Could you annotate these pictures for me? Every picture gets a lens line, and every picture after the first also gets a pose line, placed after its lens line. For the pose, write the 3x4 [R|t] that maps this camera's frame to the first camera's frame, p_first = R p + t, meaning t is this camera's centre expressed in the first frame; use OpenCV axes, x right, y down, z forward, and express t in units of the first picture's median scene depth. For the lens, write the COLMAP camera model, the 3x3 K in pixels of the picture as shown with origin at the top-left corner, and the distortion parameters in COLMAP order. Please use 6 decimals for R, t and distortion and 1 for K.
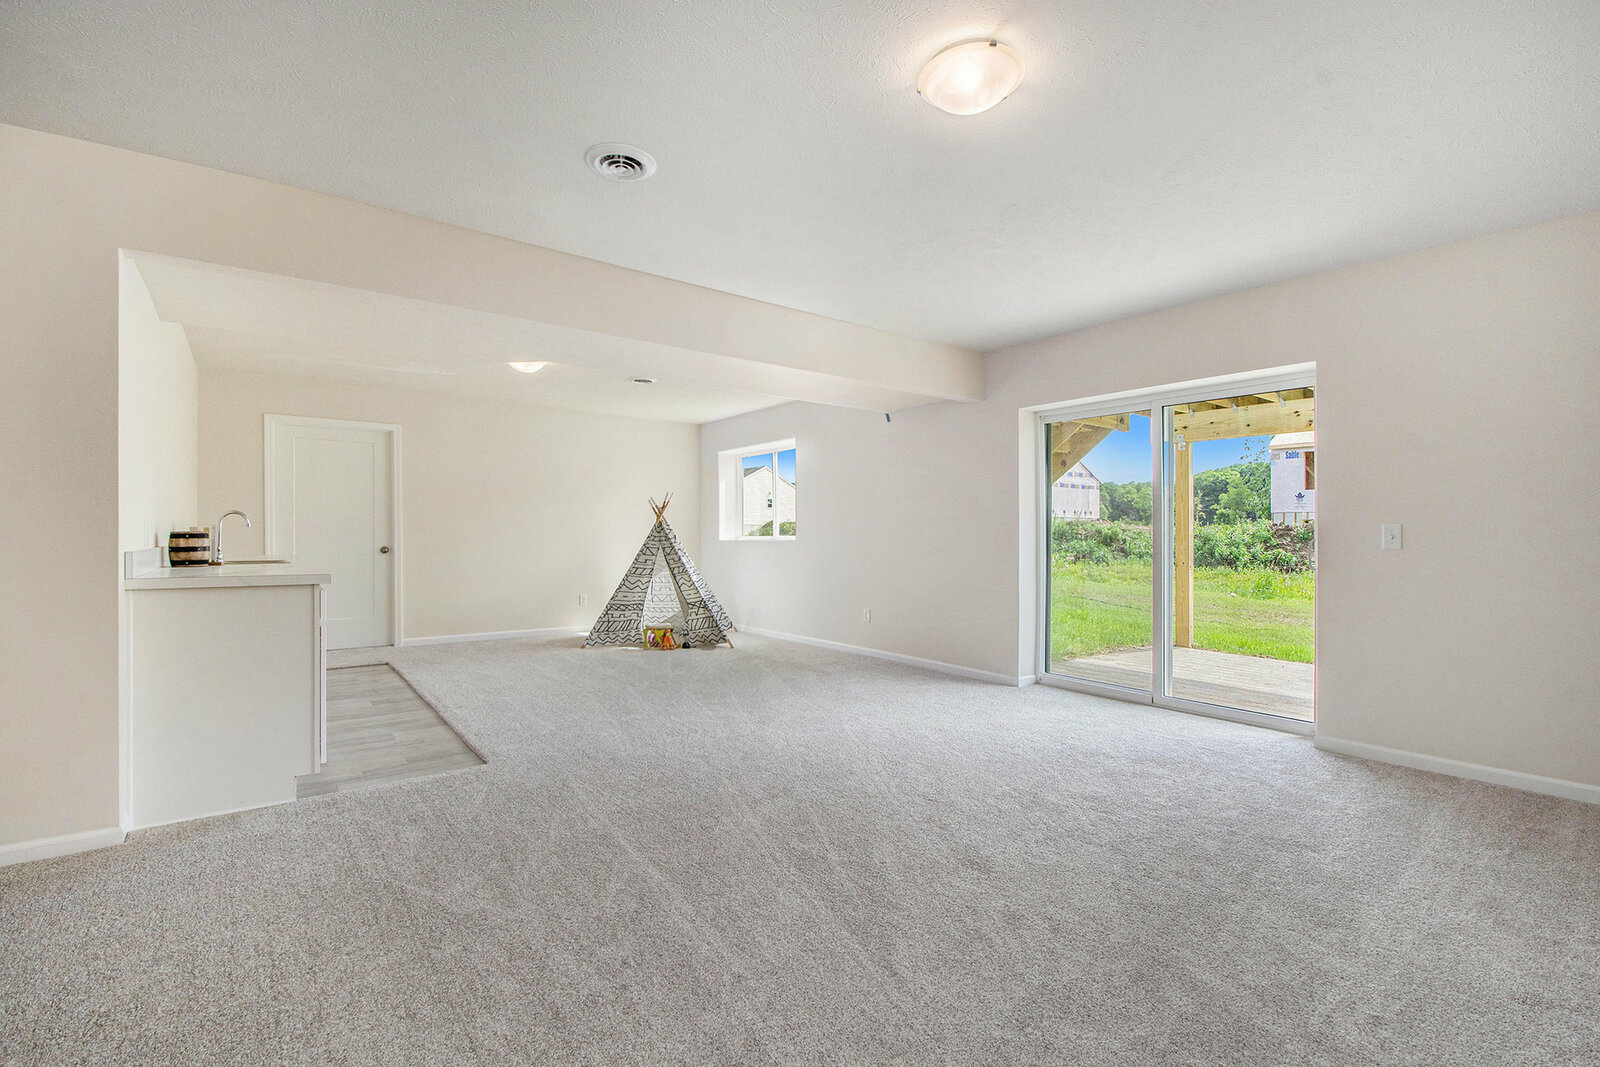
lens RADIAL K [[714.7, 0, 794.4], [0, 714.7, 544.9], [0, 0, 1]] dist [0.001144, -0.015993]
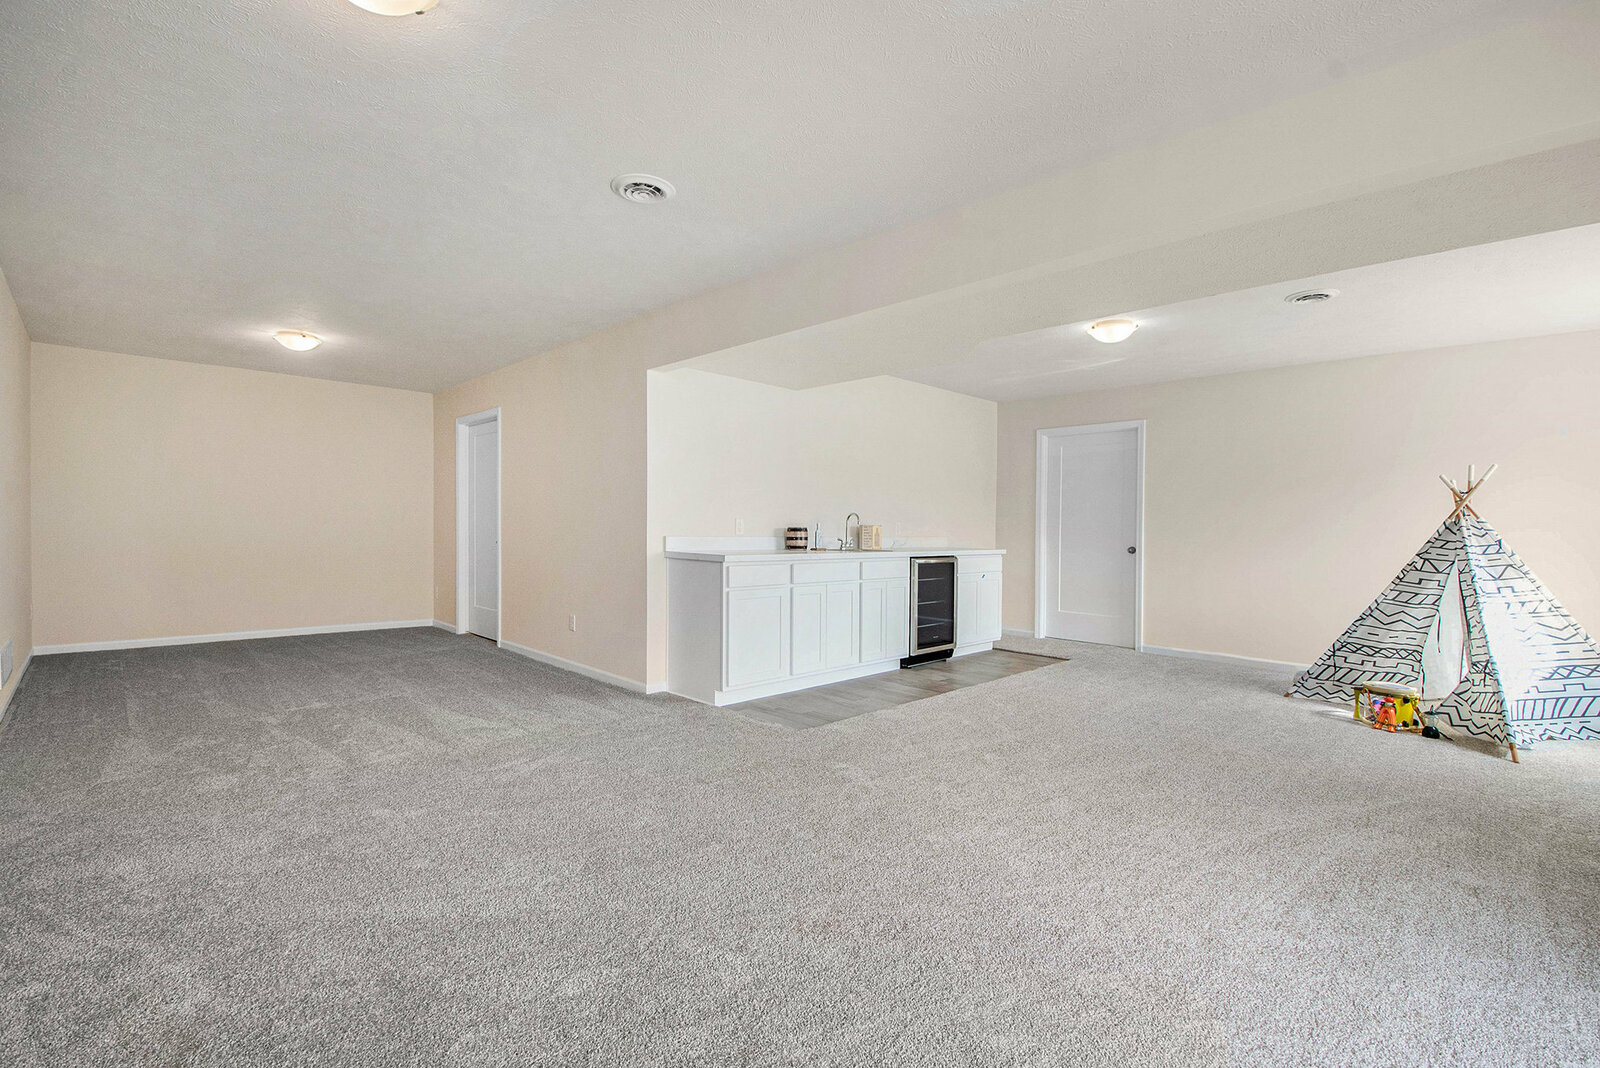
lens RADIAL K [[714.7, 0, 794.4], [0, 714.7, 545.4], [0, 0, 1]] dist [0.001144, -0.015993]
pose [[0.115934, 0.020381, -0.993048, 0.471520], [-0.029509, 0.999419, 0.017067, -0.003711], [0.992819, 0.027325, 0.116468, 0.583089]]
